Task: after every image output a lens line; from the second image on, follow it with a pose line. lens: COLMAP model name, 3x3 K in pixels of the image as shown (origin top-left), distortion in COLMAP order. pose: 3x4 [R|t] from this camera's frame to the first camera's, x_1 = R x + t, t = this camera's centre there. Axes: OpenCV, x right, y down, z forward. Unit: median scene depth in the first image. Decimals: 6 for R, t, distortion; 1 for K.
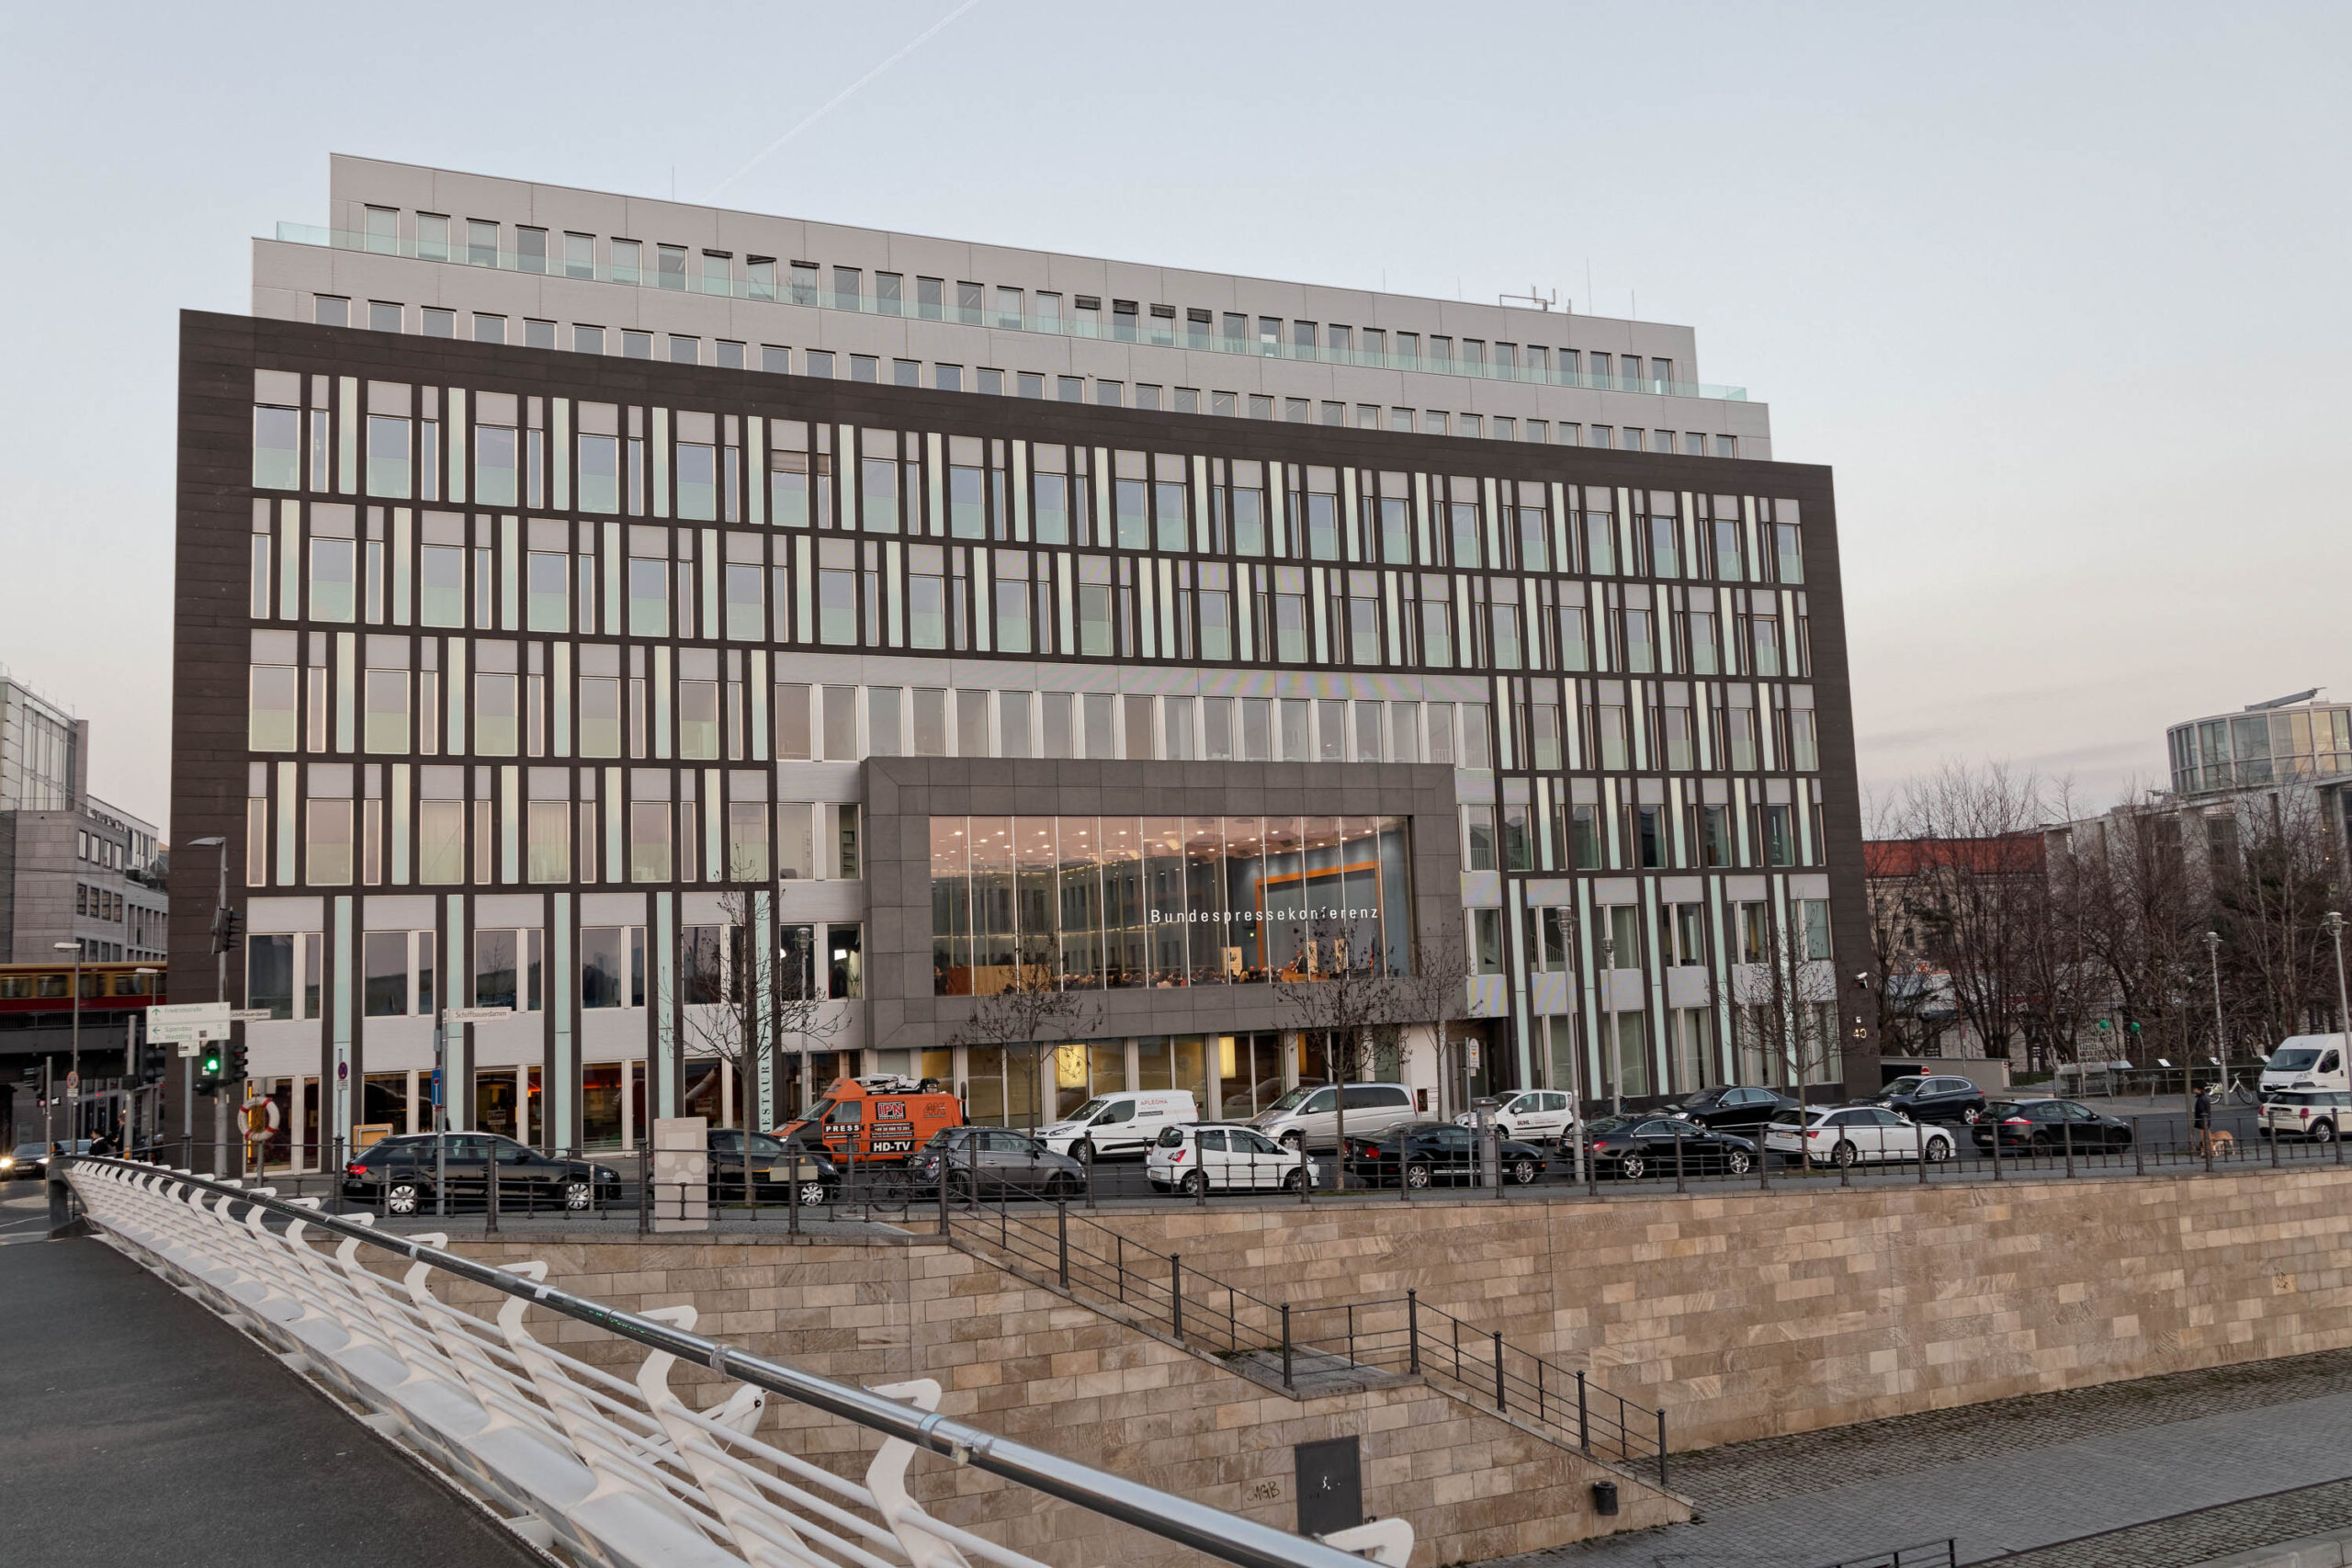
lens RADIAL K [[1901.6, 0, 1176.0], [0, 1901.6, 783.9], [0, 0, 1]] dist [-0.002287, 0.017518]
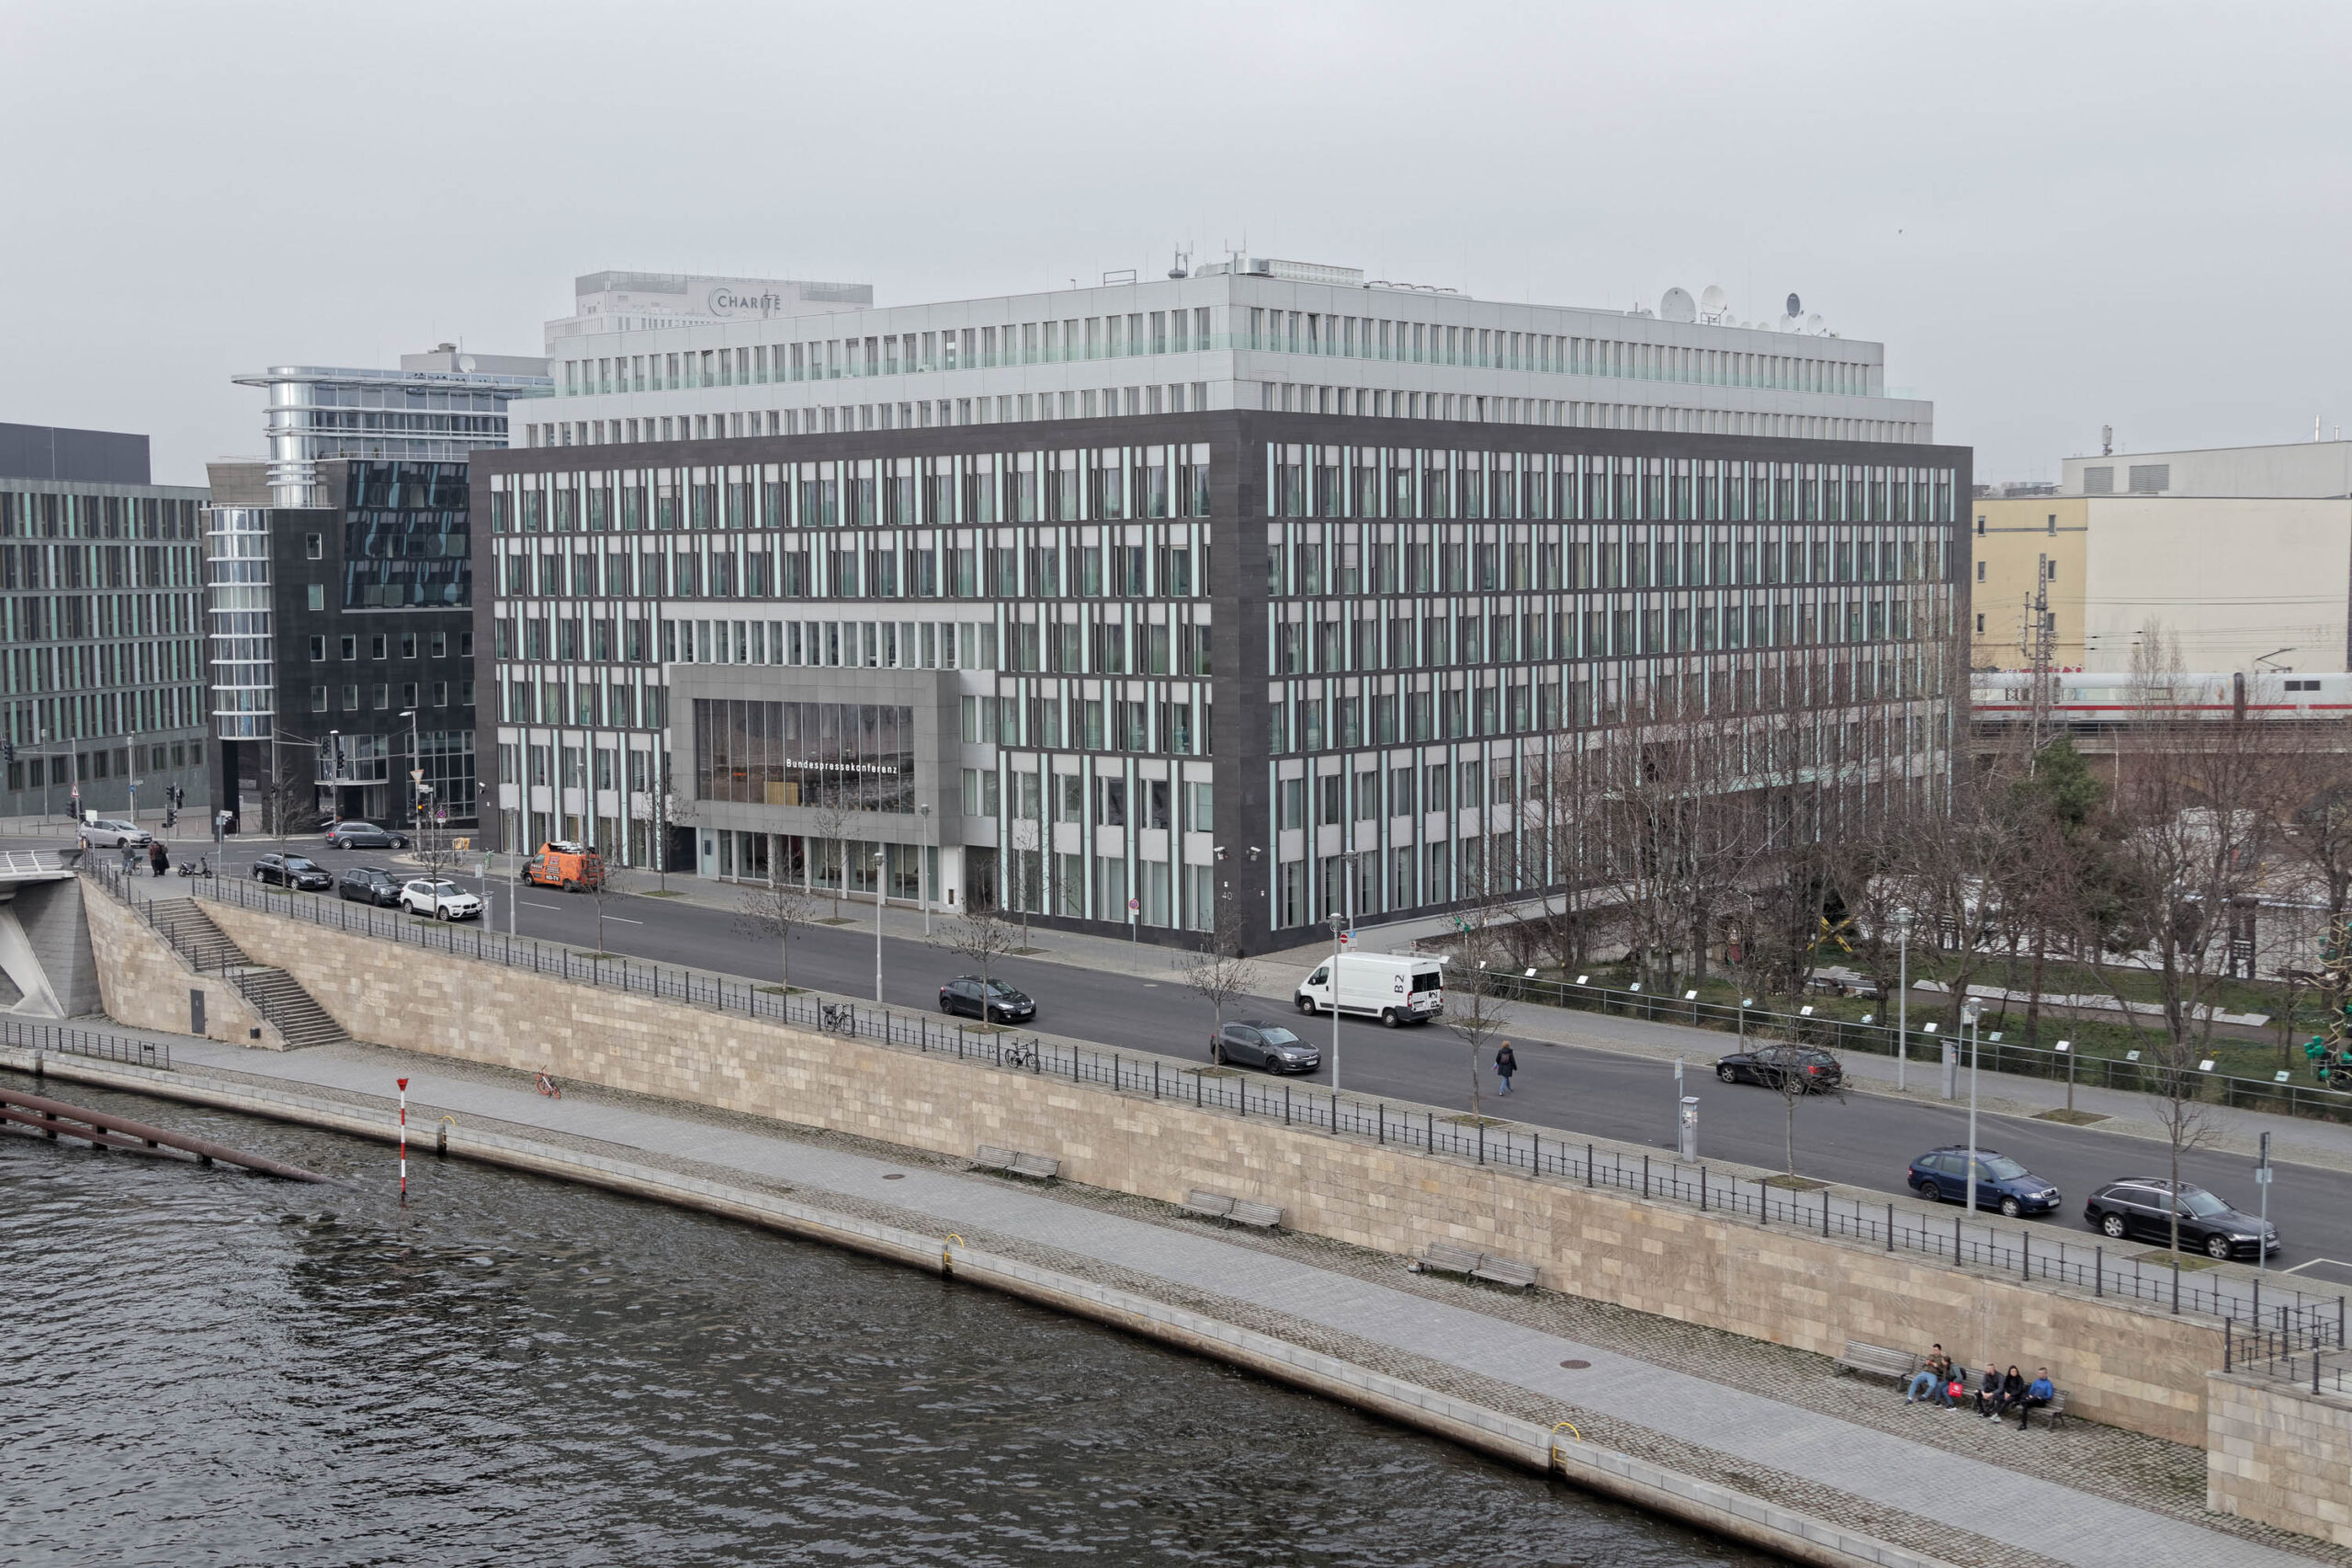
lens RADIAL K [[3009.6, 0, 1177.3], [0, 3009.6, 784.7], [0, 0, 1]] dist [0.001213, 0.000000]
pose [[0.422322, 0.107306, -0.900072, 2.361957], [0.092811, 0.982631, 0.160697, -0.285138], [0.901682, -0.151402, 0.405027, 0.235360]]
